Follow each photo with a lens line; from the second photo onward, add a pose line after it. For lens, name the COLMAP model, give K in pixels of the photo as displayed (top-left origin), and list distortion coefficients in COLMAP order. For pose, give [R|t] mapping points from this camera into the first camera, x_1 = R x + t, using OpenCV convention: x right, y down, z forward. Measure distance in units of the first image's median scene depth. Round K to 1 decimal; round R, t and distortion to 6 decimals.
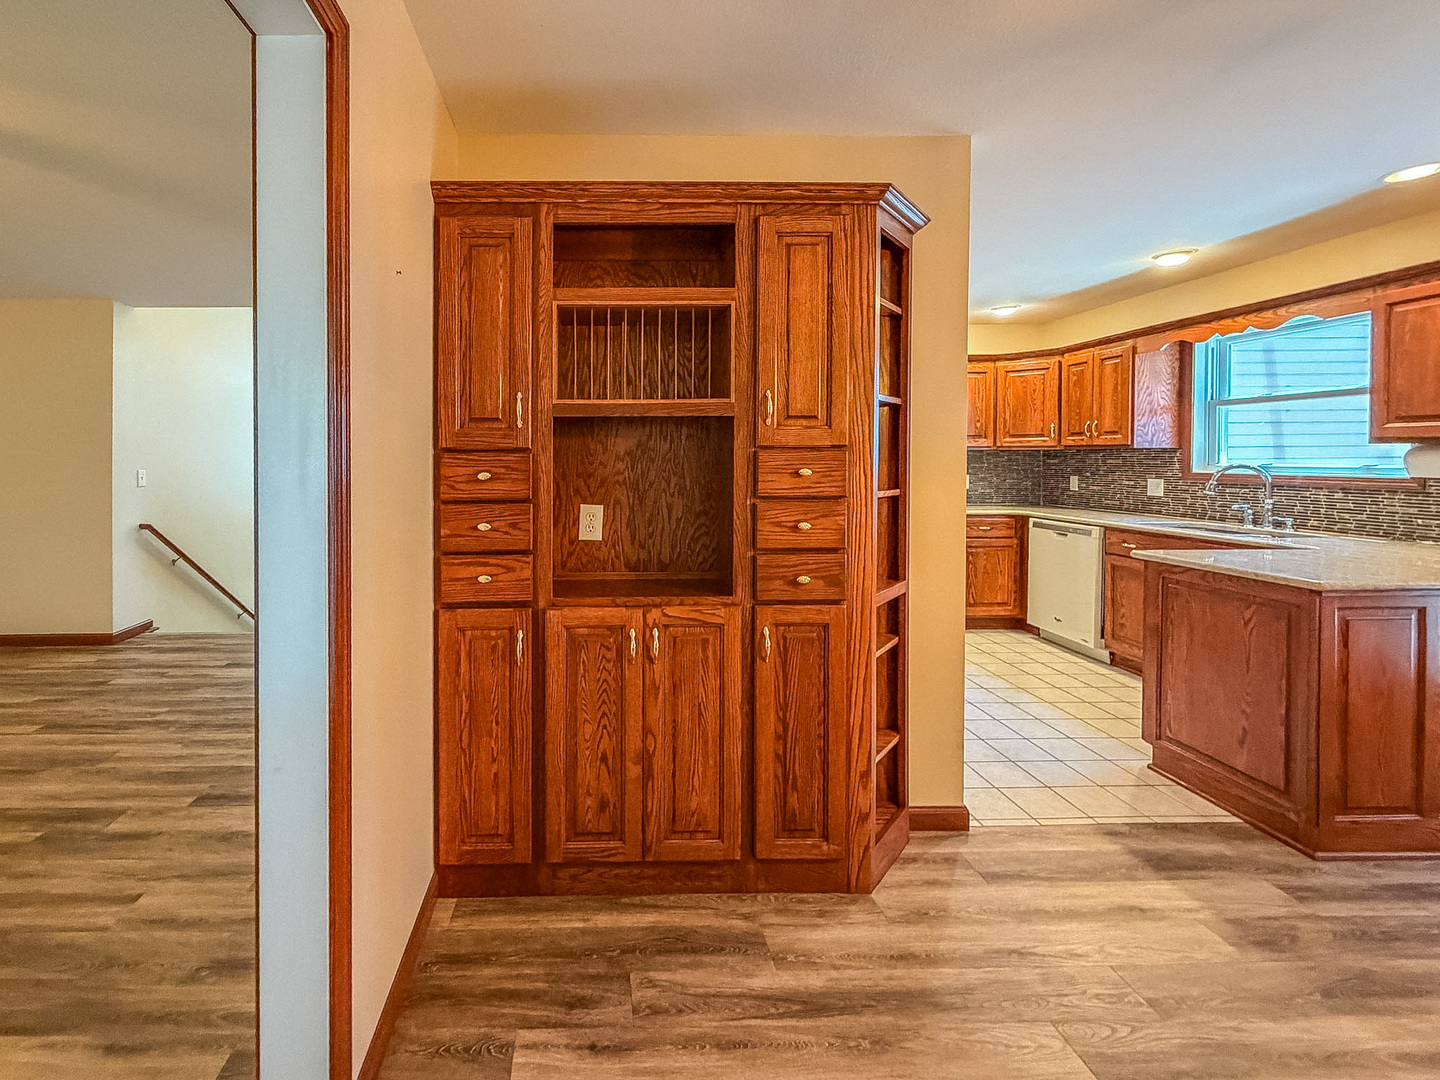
lens RADIAL K [[602.5, 0, 597.7], [0, 602.5, 466.7], [0, 0, 1]] dist [-0.001559, 0.000321]
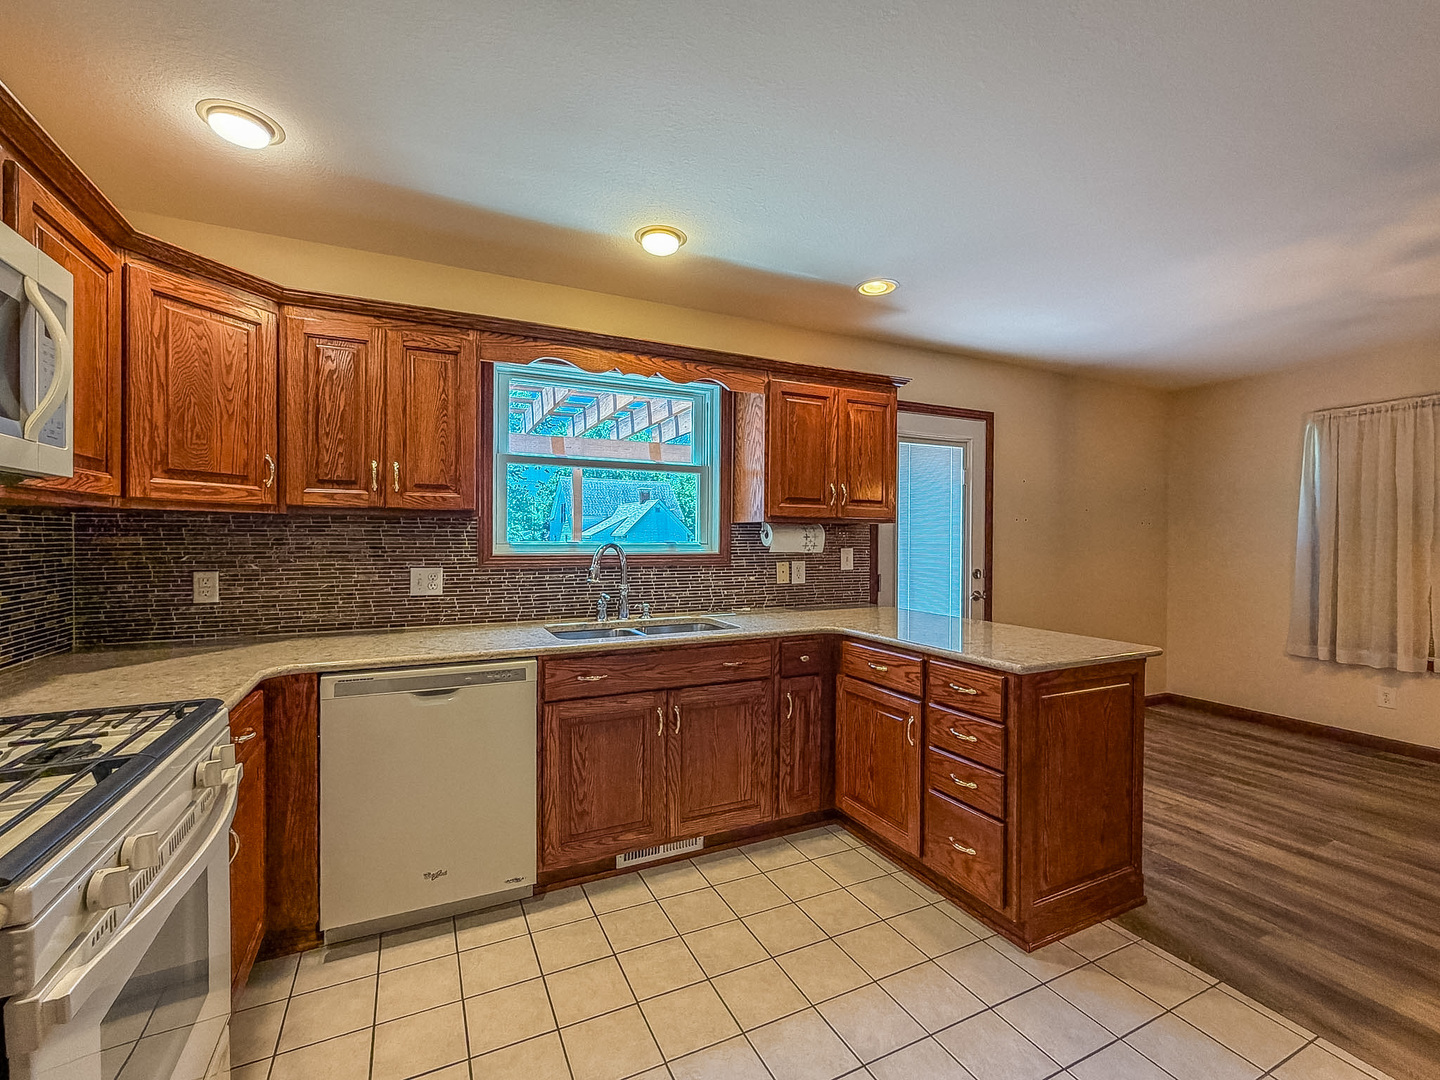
lens RADIAL K [[597.7, 0, 707.1], [0, 597.7, 541.0], [0, 0, 1]] dist [-0.007174, 0.001984]
pose [[-0.417044, -0.006689, 0.908861, 0.430735], [0.010548, 0.999870, 0.012199, -0.019491], [-0.908825, 0.014674, -0.416920, 1.701615]]
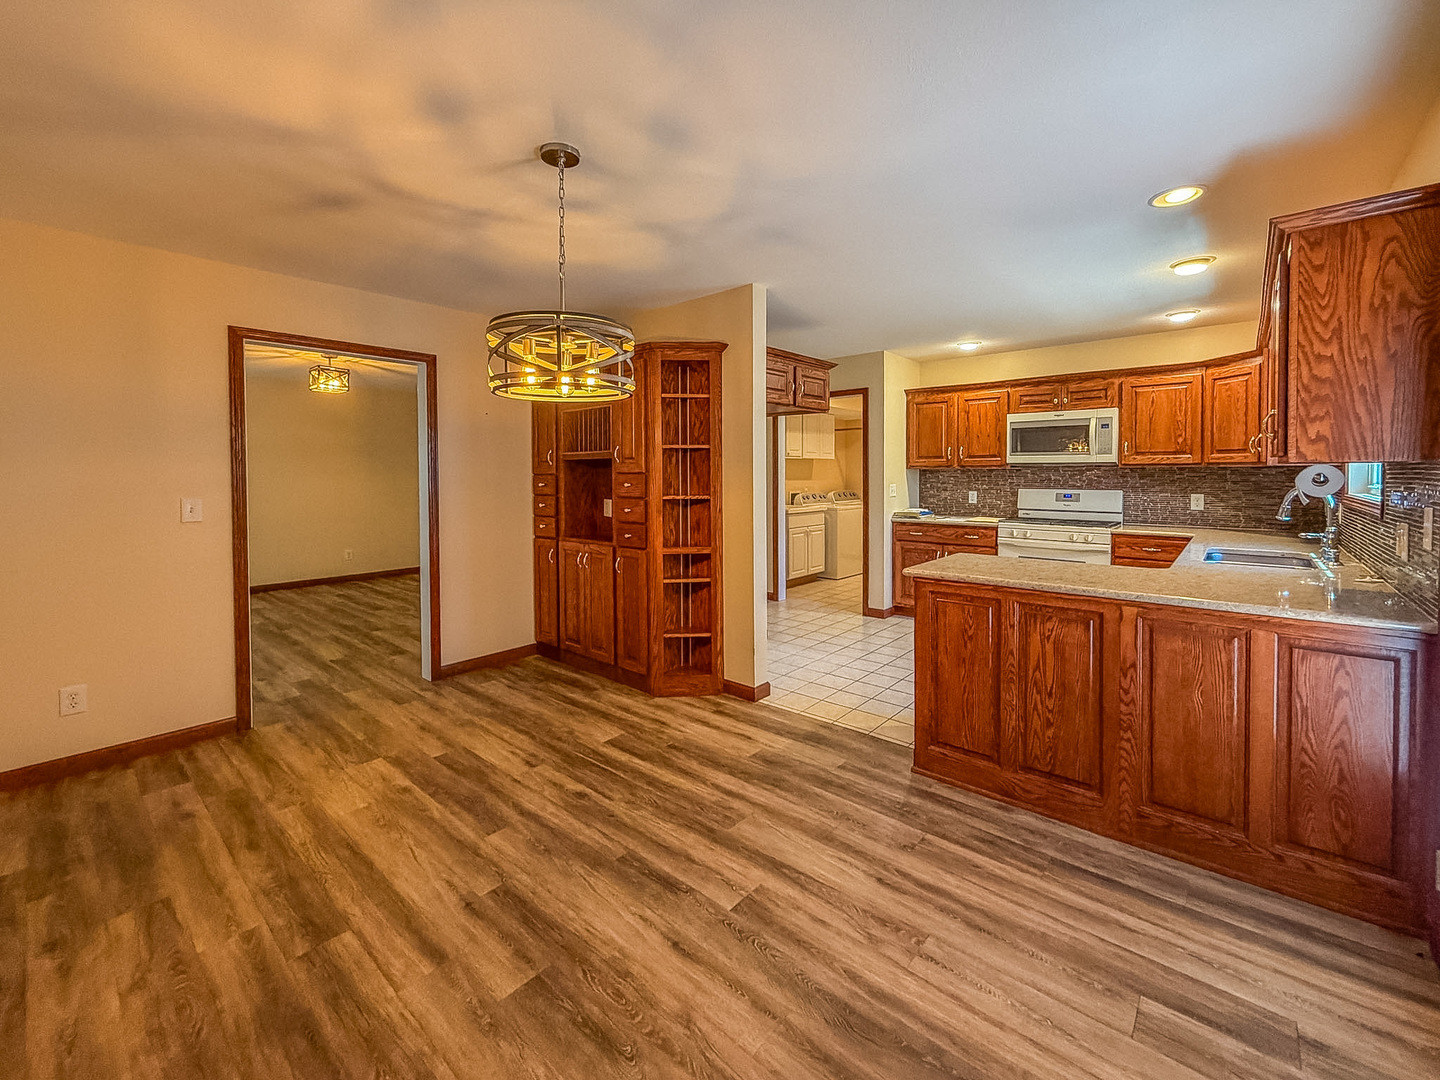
lens RADIAL K [[563.4, 0, 742.4], [0, 563.4, 488.2], [0, 0, 1]] dist [0.000823, -0.000977]
pose [[0.775328, 0.015510, -0.631368, 1.334169], [-0.006411, 0.999840, 0.016689, -0.011498], [0.631526, -0.008892, 0.775303, -0.191547]]
